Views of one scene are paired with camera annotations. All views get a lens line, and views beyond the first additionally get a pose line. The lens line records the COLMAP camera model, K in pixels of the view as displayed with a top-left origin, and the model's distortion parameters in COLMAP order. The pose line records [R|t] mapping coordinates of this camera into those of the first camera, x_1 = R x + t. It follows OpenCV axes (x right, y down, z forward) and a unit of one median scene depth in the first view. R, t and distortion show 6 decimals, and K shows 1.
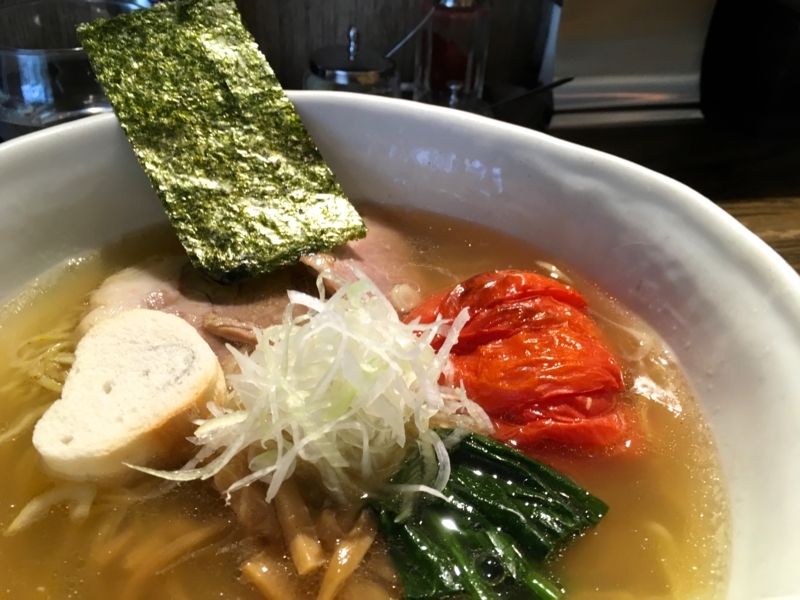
lens RADIAL K [[686.2, 0, 400.0], [0, 686.2, 300.0], [0, 0, 1]] dist [0.075530, -0.170468]
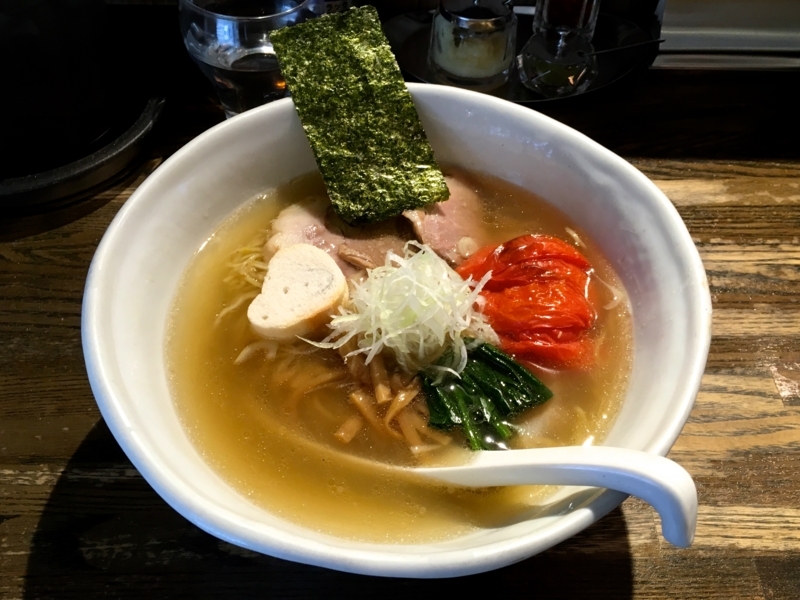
lens RADIAL K [[715.6, 0, 408.8], [0, 715.6, 297.9], [0, 0, 1]] dist [0.031357, 0.000600]
pose [[0.980260, 0.129107, -0.149739, 0.142042], [-0.097647, 0.974683, 0.201144, -0.214030], [0.171917, -0.182552, 0.968049, -0.618045]]
